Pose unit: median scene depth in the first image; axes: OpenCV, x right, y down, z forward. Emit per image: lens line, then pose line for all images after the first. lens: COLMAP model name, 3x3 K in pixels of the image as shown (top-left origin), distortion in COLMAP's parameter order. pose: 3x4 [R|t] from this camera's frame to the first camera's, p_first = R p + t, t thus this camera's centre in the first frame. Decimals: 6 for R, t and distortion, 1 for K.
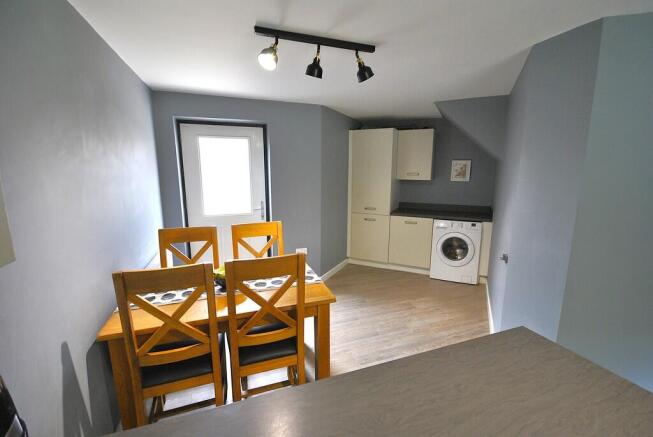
lens RADIAL K [[289.4, 0, 329.2], [0, 289.4, 218.5], [0, 0, 1]] dist [0.006837, -0.005134]
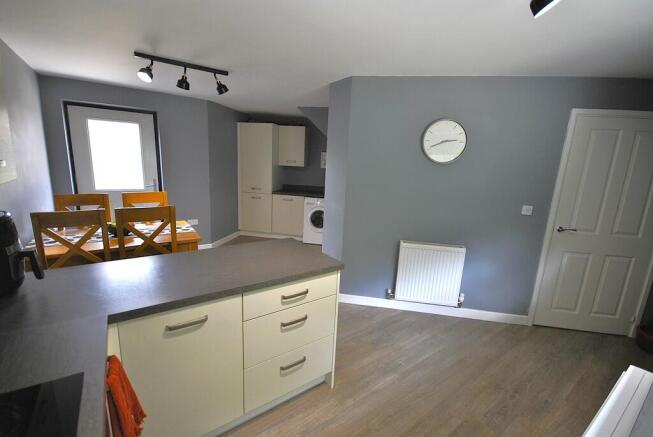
lens RADIAL K [[289.4, 0, 328.6], [0, 289.4, 219.6], [0, 0, 1]] dist [0.006837, -0.005134]
pose [[0.962600, -0.010766, 0.270714, 0.137365], [-0.000520, 0.999135, 0.041581, 0.060157], [-0.270928, -0.040167, 0.961761, -0.344697]]
